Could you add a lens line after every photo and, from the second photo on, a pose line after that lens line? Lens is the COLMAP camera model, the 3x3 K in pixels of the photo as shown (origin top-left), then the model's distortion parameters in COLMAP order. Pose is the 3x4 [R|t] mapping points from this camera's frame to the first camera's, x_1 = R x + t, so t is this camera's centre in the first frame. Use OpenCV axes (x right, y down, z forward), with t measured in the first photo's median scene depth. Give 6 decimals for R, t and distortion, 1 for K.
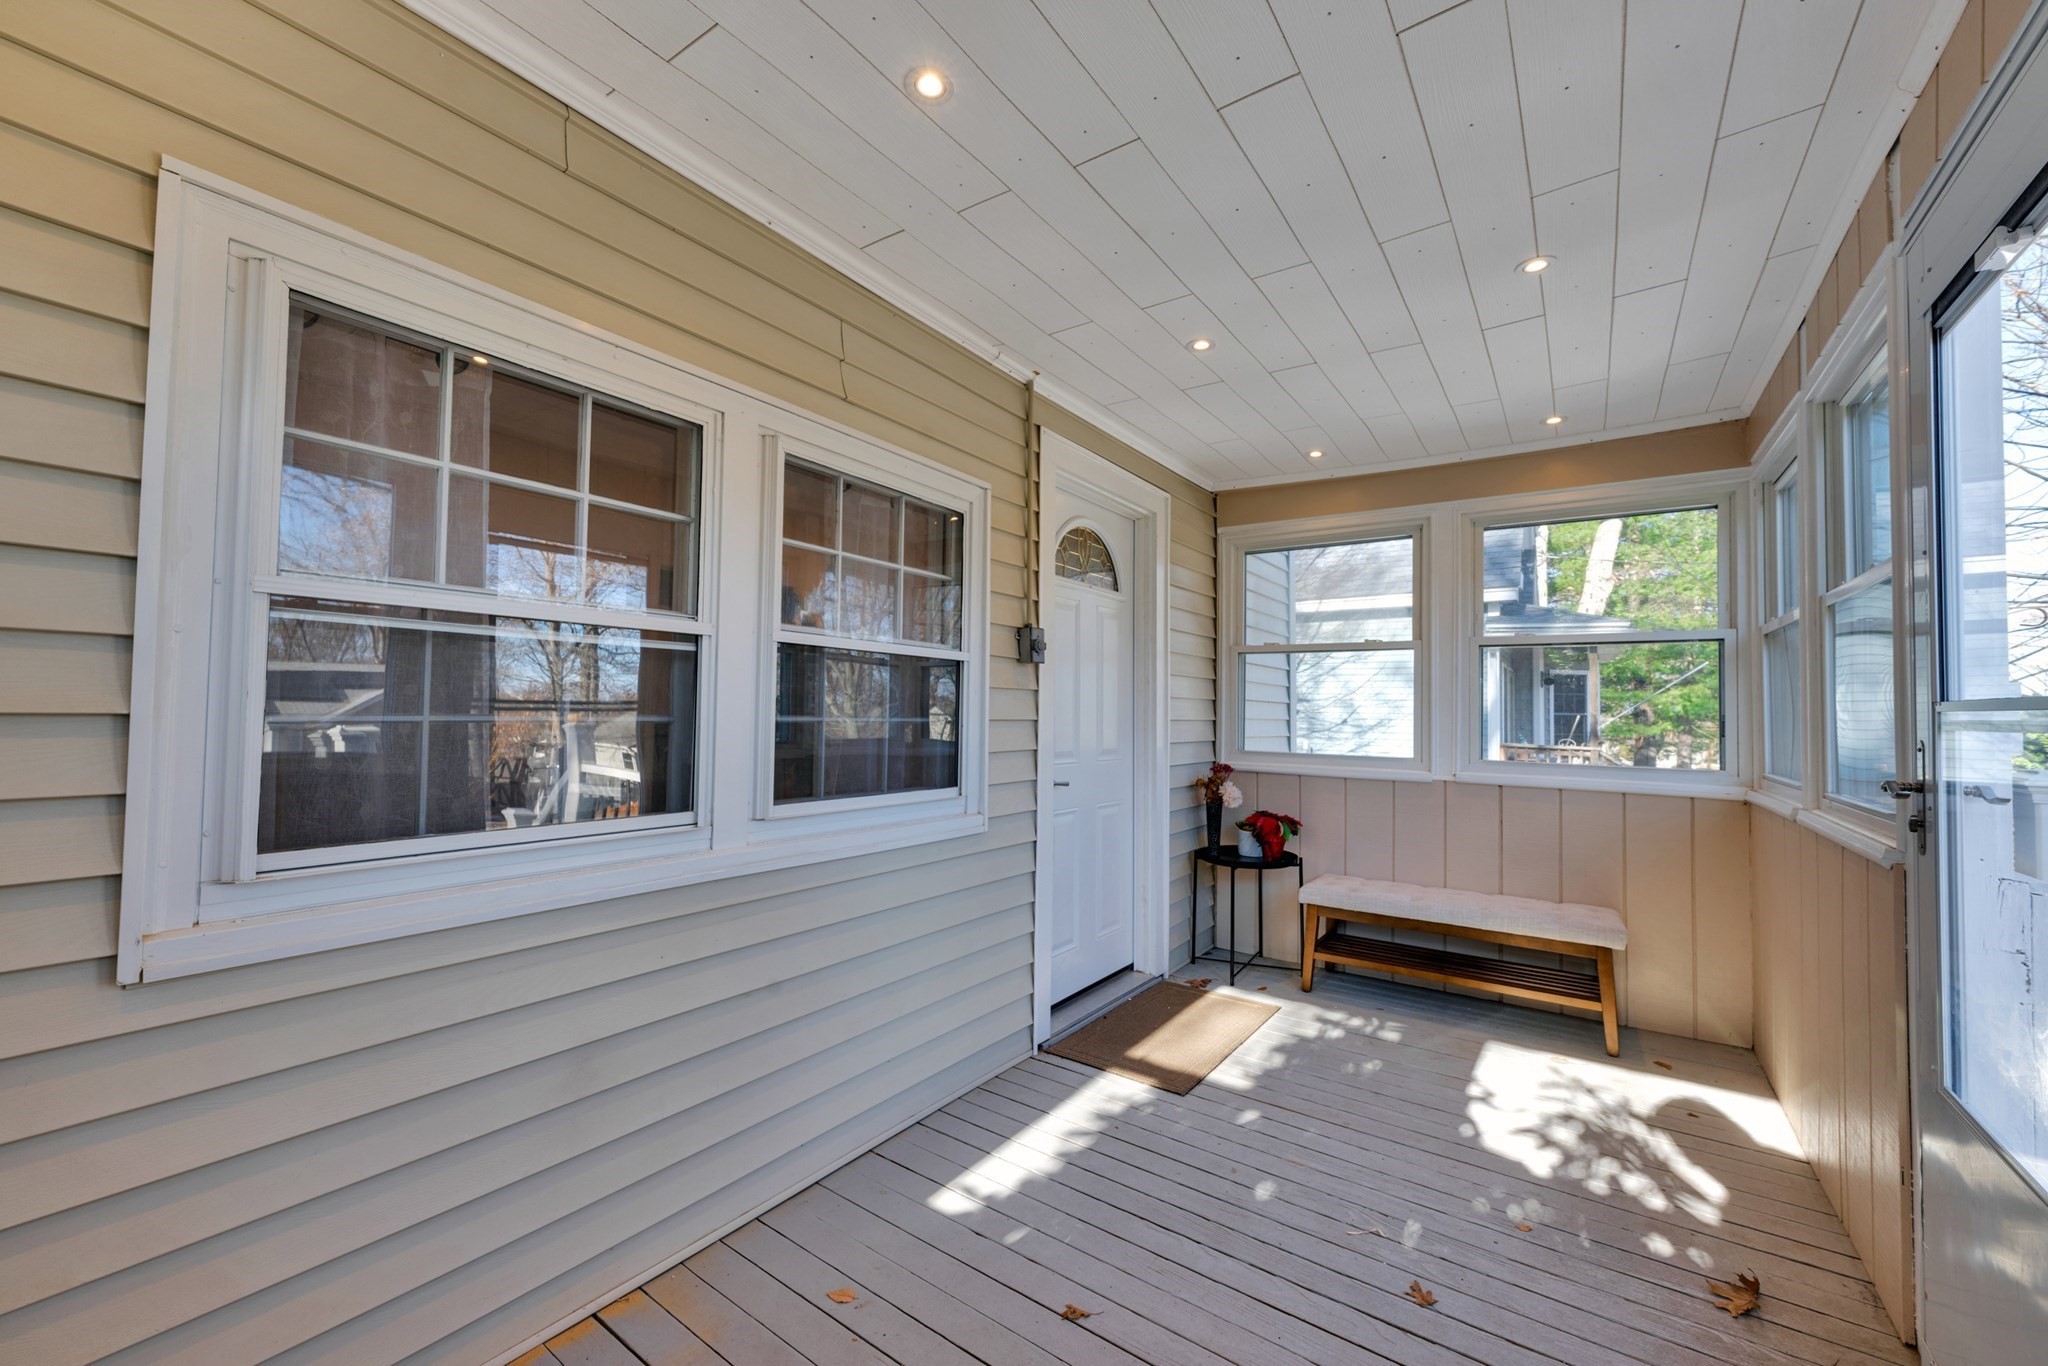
lens RADIAL K [[810.1, 0, 1024.0], [0, 810.1, 683.0], [0, 0, 1]] dist [0.001861, 0.000097]
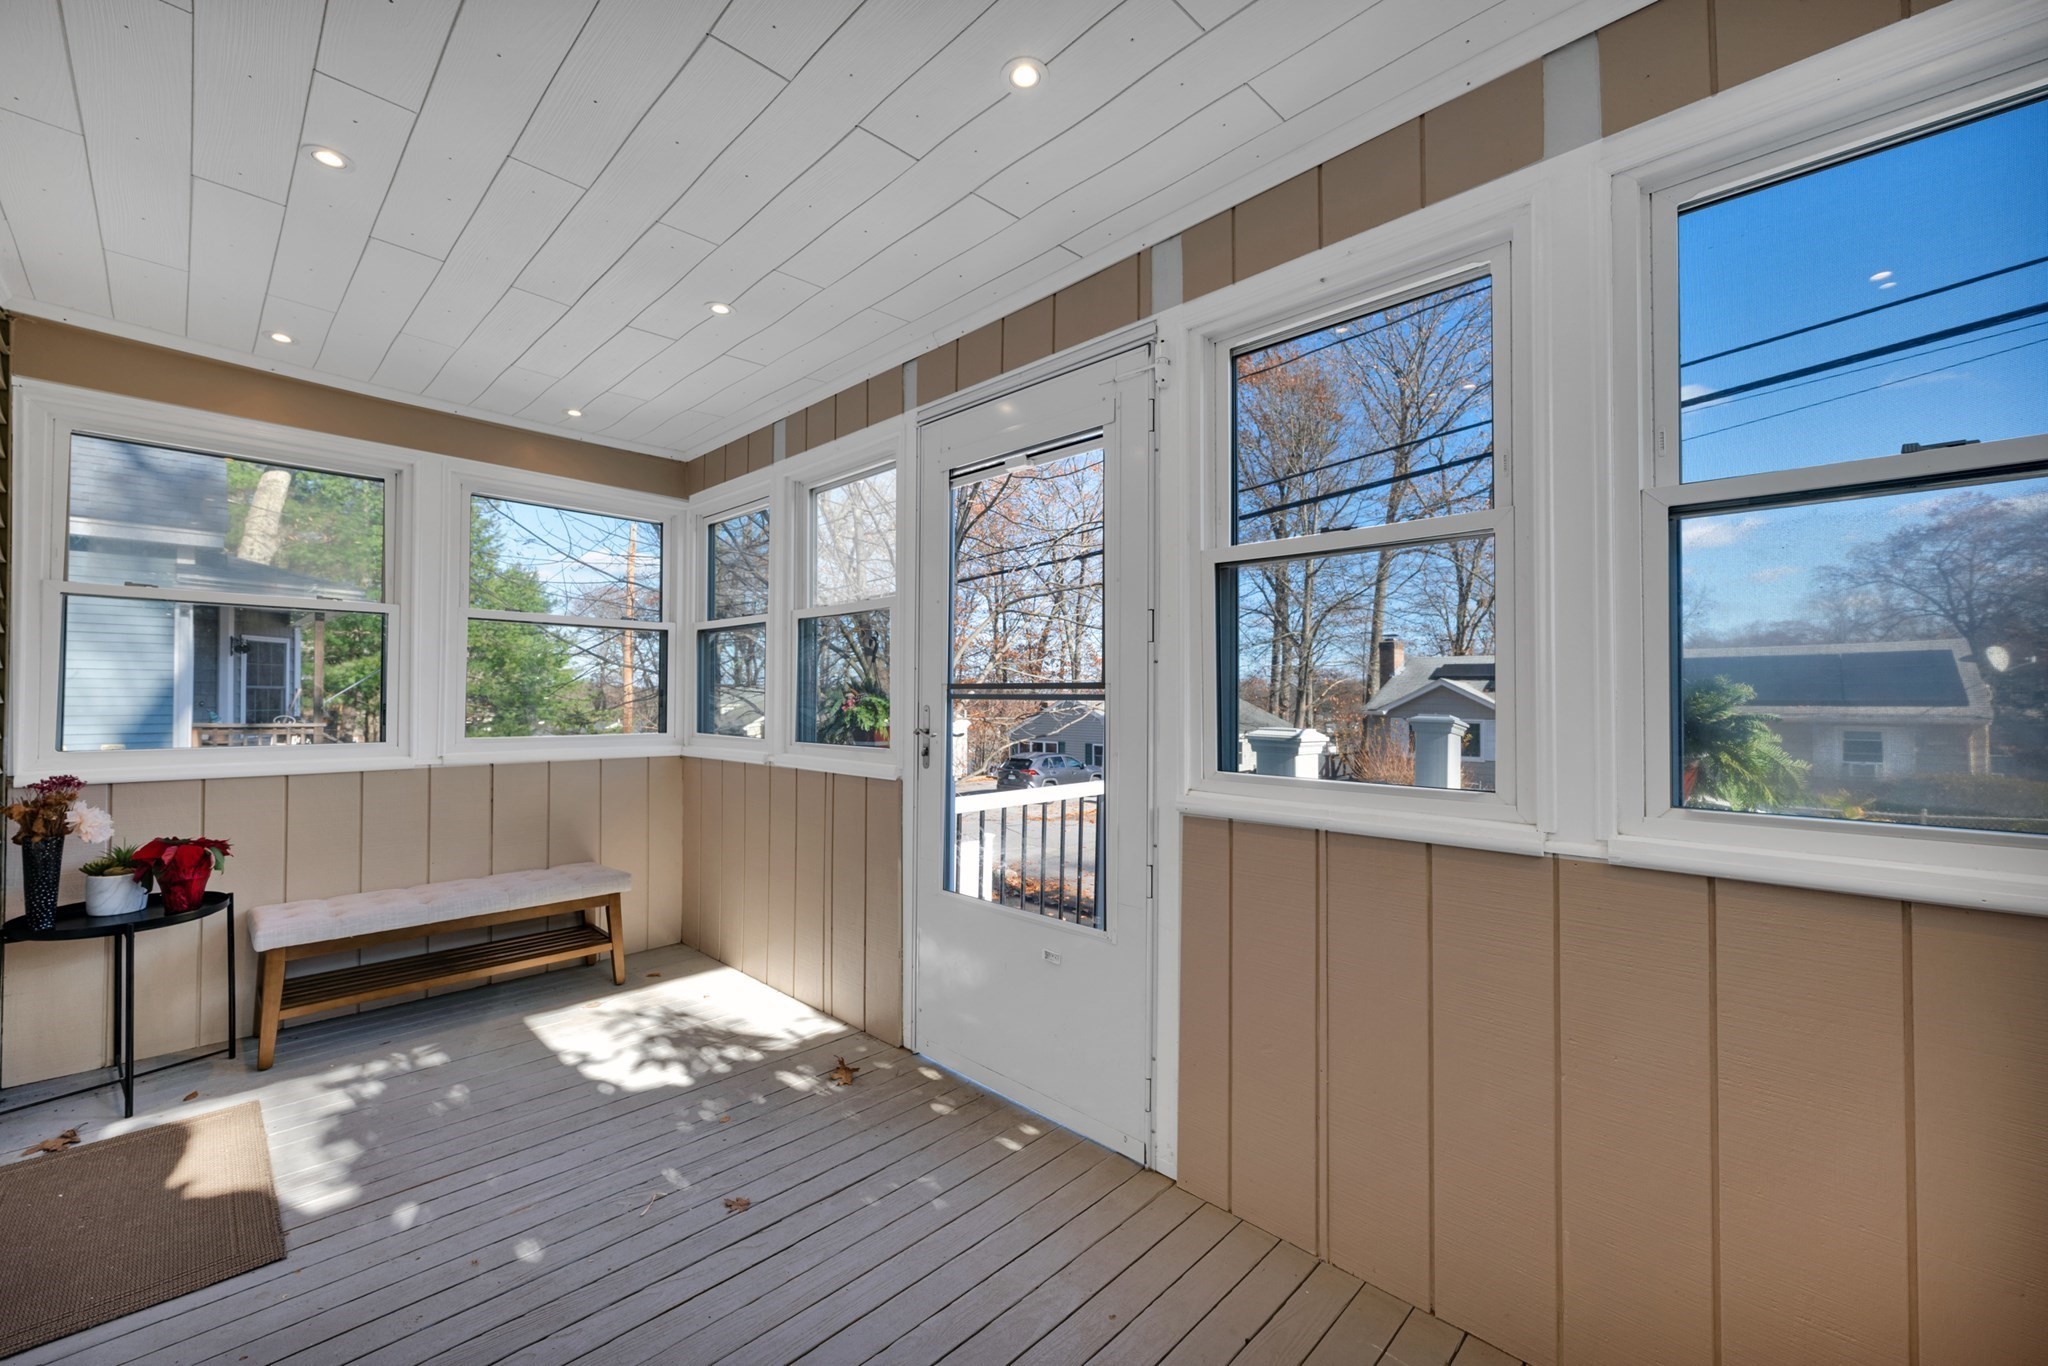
lens RADIAL K [[817.8, 0, 1024.0], [0, 817.8, 683.0], [0, 0, 1]] dist [0.007583, 0.000109]
pose [[0.156617, 0.001970, 0.987657, -0.322731], [-0.035168, 0.999375, 0.003583, 0.005983], [-0.987033, -0.035296, 0.156589, 0.252820]]
